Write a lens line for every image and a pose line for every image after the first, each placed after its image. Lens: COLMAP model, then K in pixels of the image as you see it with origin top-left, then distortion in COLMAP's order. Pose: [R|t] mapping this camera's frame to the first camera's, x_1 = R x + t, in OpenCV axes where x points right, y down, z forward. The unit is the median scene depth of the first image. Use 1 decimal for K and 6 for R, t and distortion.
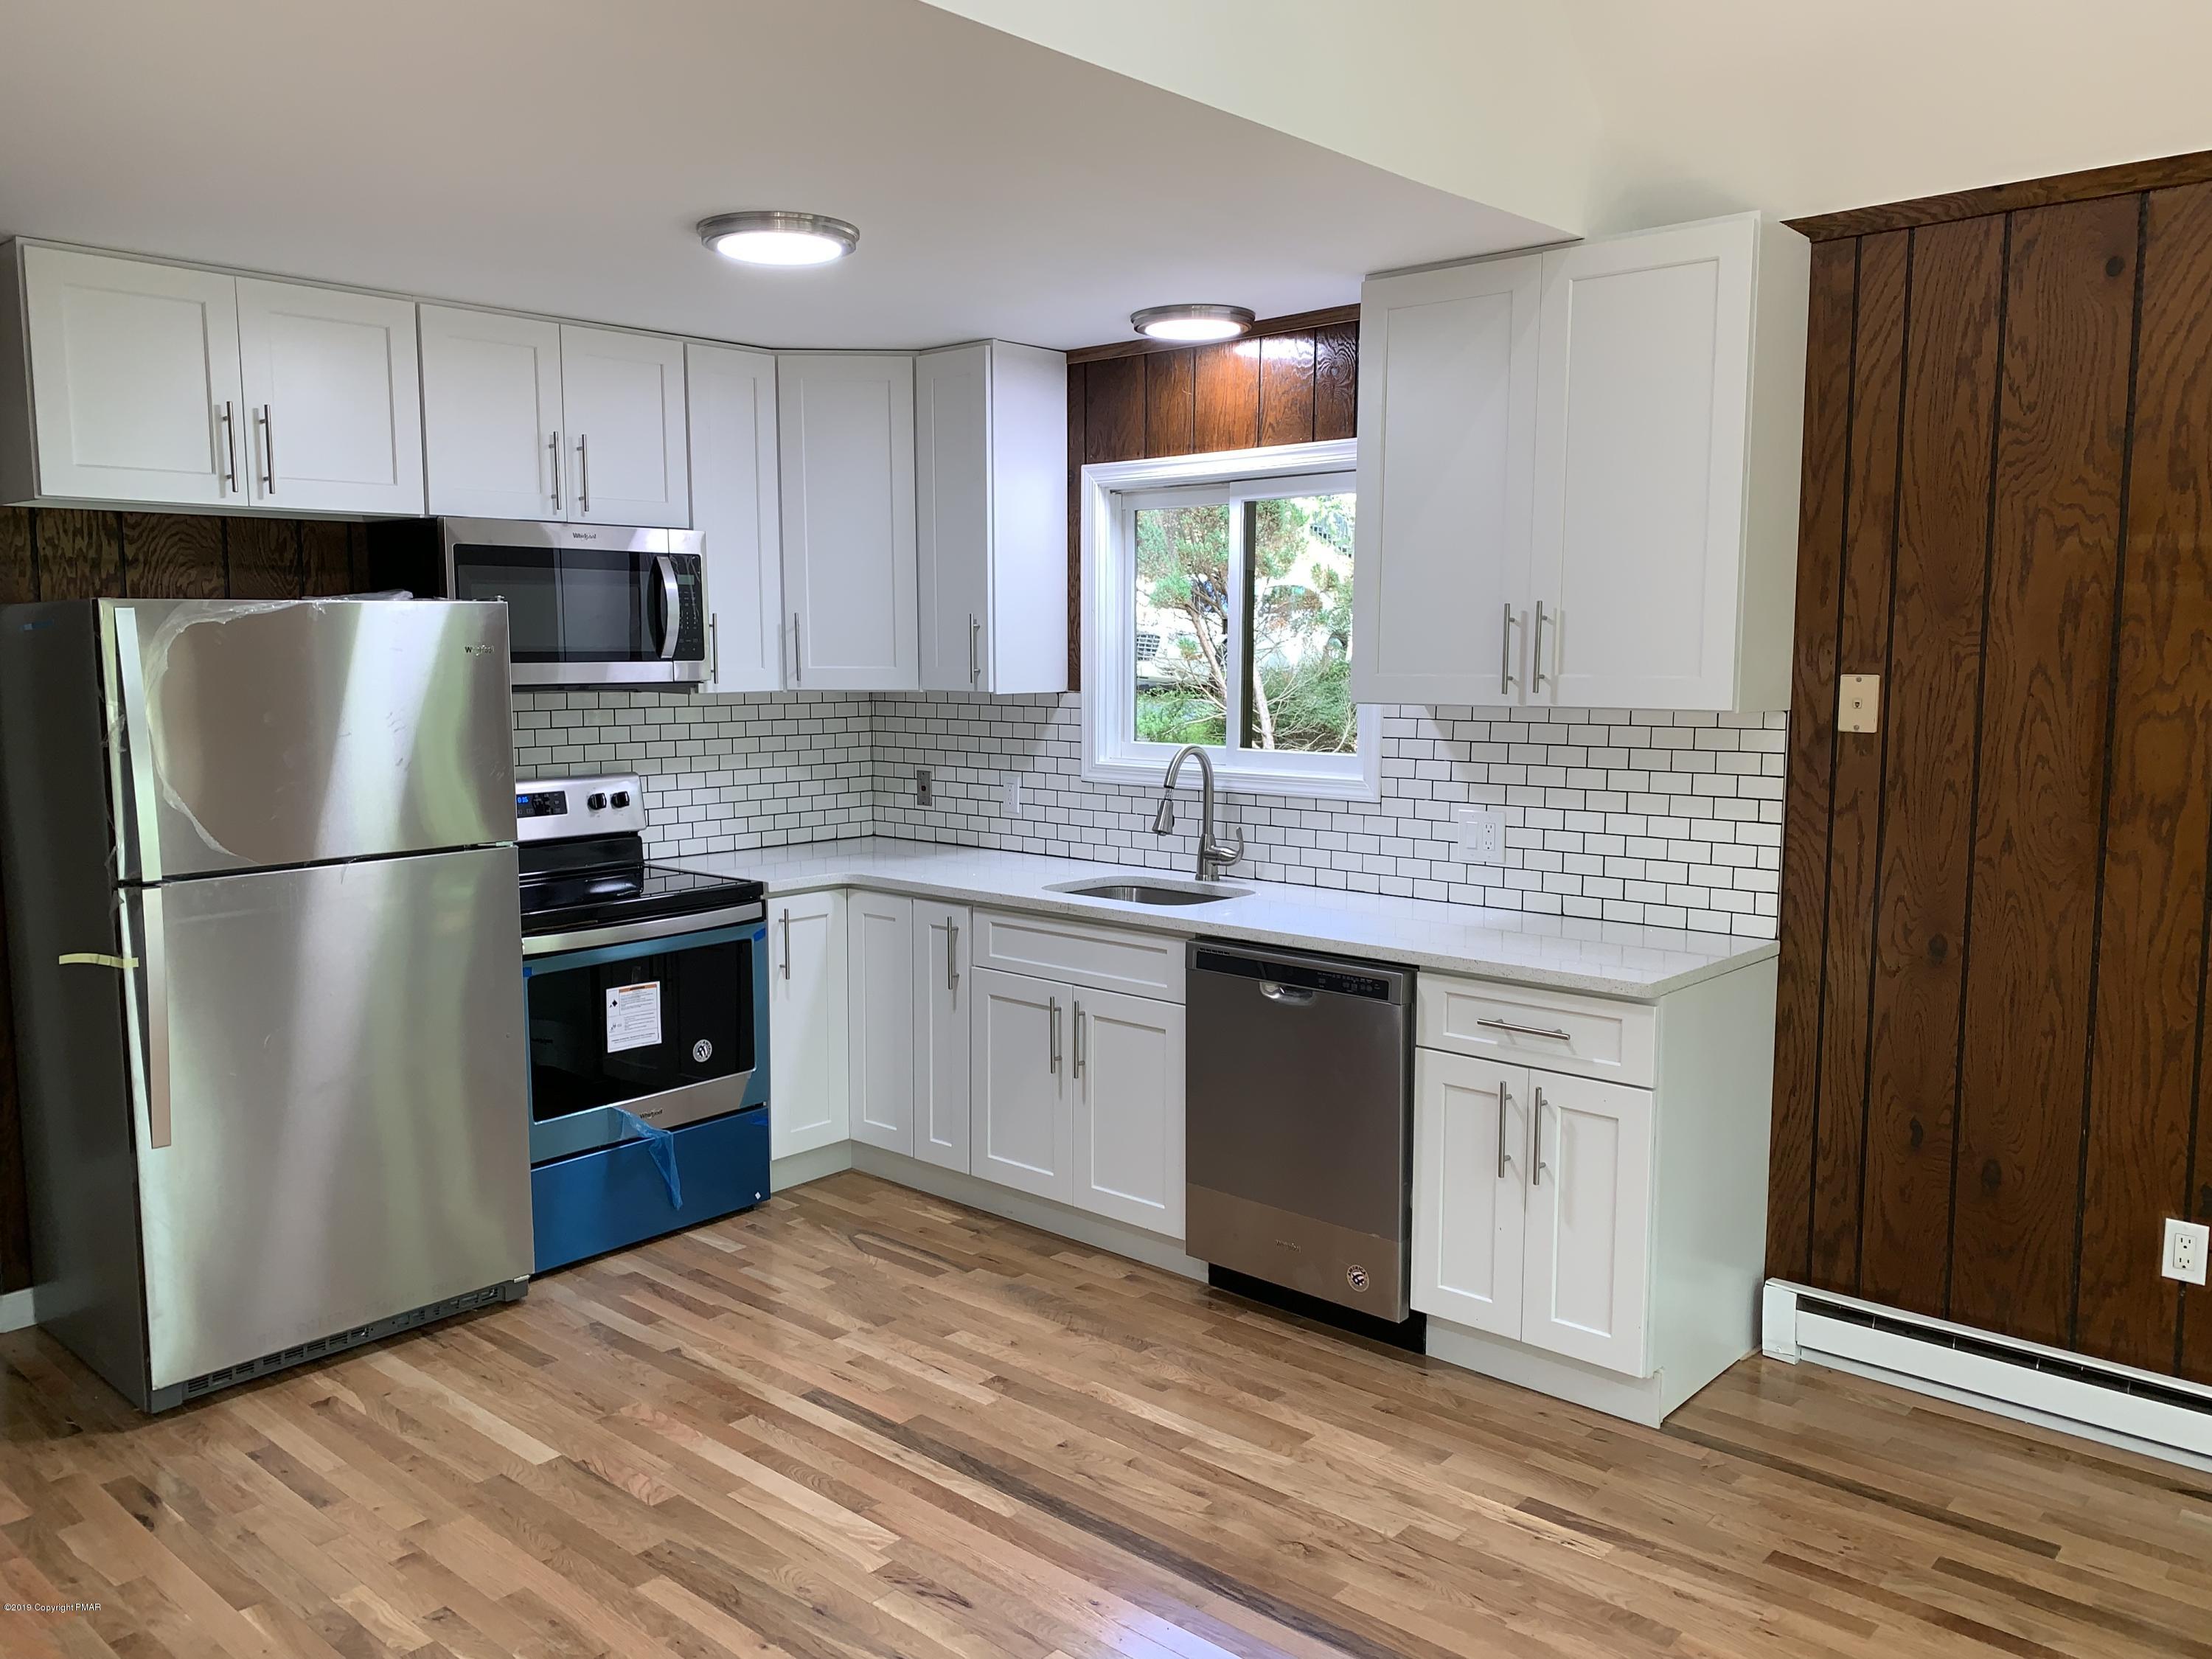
lens RADIAL K [[1688.7, 0, 1096.4], [0, 1688.7, 825.3], [0, 0, 1]] dist [0.060782, -0.067187]
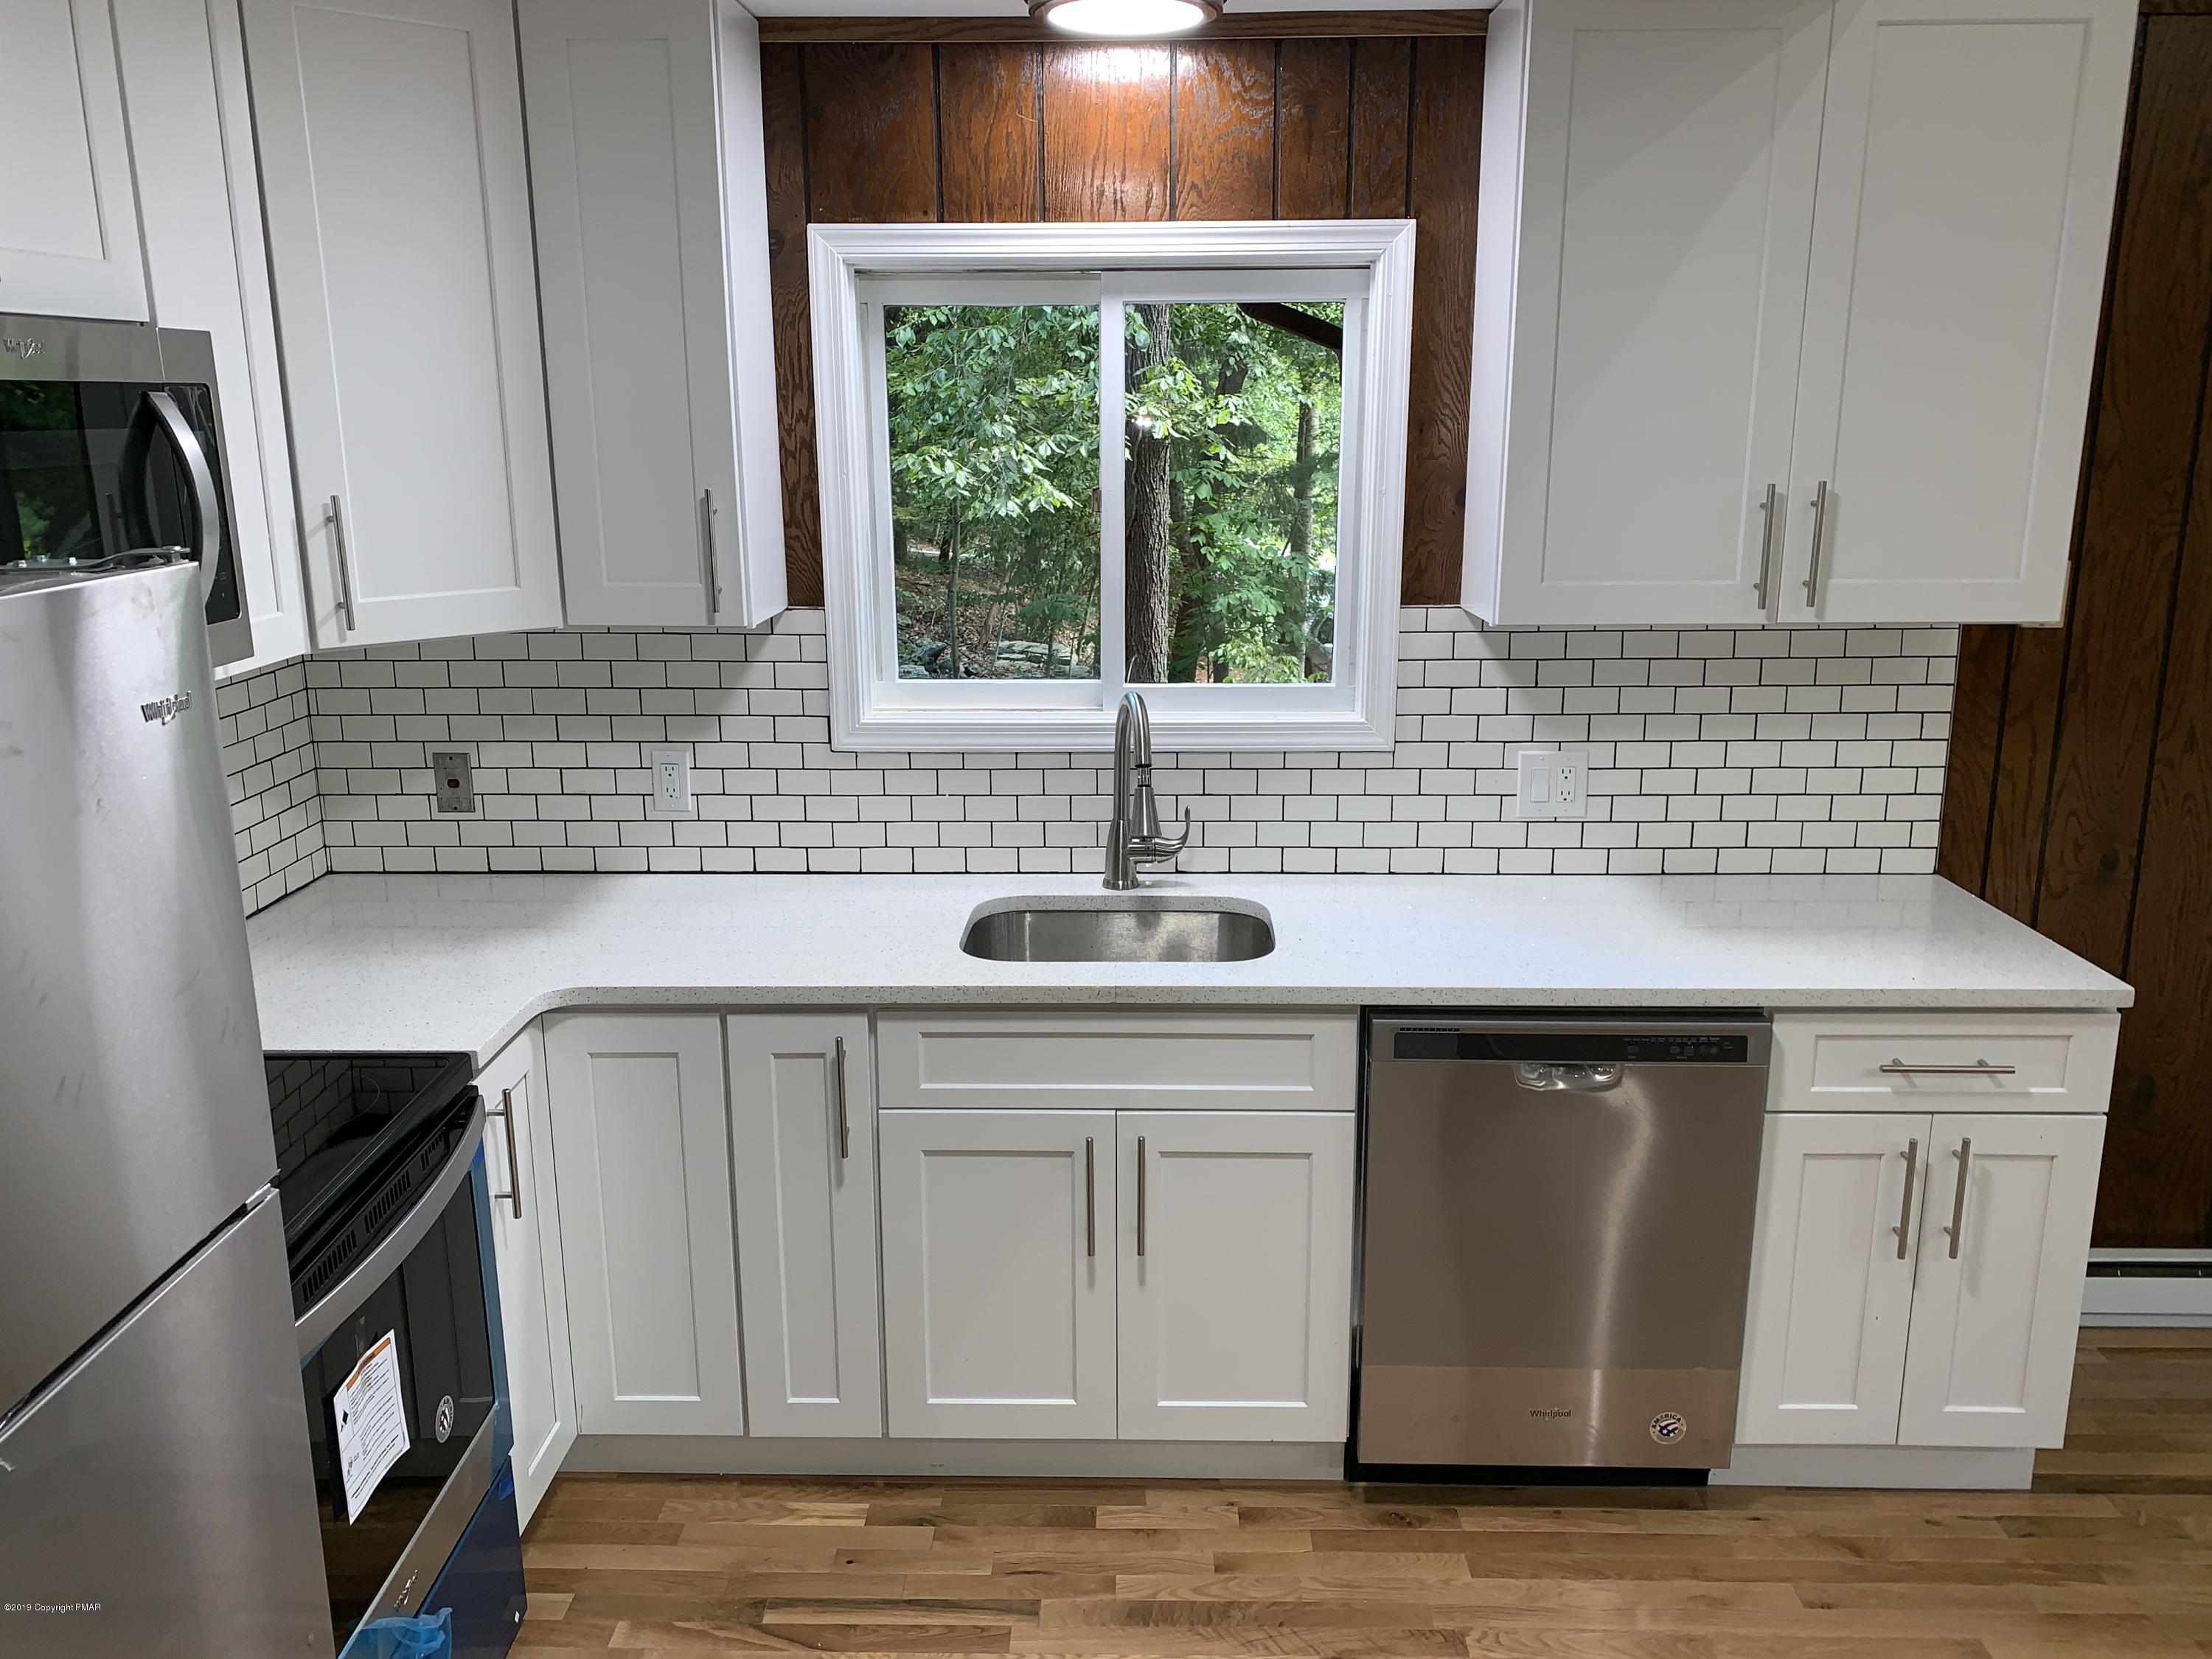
lens RADIAL K [[1688.7, 0, 1097.1], [0, 1688.7, 829.5], [0, 0, 1]] dist [0.060782, -0.067187]
pose [[0.756539, -0.162360, 0.633473, -0.400411], [0.075344, 0.983879, 0.162189, -0.109644], [-0.649594, -0.074974, 0.756576, 0.548648]]
